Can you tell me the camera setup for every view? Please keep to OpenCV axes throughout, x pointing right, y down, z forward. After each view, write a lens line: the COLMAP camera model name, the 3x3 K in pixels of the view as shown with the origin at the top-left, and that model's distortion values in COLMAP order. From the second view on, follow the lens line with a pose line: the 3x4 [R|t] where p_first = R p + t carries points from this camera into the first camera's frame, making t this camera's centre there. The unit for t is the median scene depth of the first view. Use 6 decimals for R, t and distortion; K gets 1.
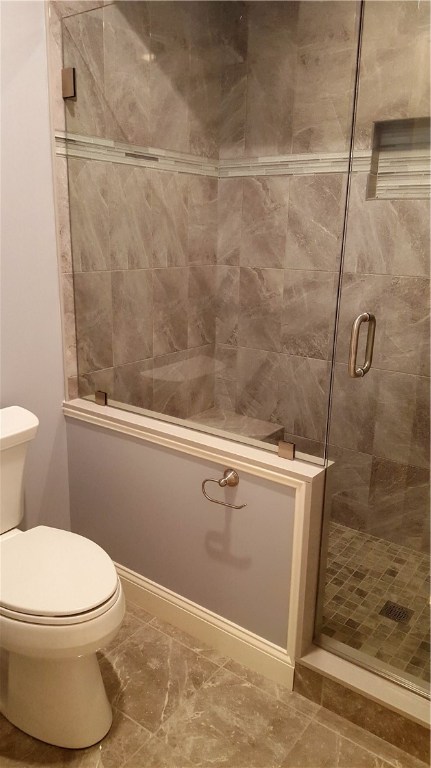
lens RADIAL K [[574.6, 0, 208.6], [0, 574.6, 384.5], [0, 0, 1]] dist [0.000696, -0.044662]
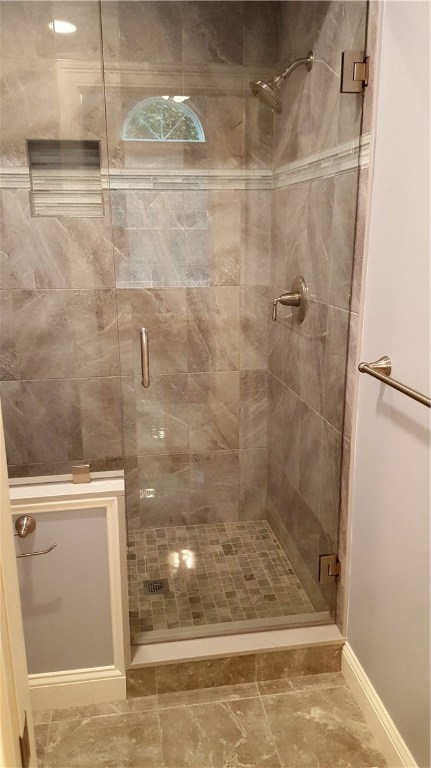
lens RADIAL K [[574.6, 0, 210.3], [0, 574.6, 381.0], [0, 0, 1]] dist [0.000696, -0.044662]
pose [[0.670414, -0.205566, 0.712943, -0.341216], [0.206331, 0.974608, 0.086990, -0.073881], [-0.712722, 0.088783, 0.695806, 0.117599]]
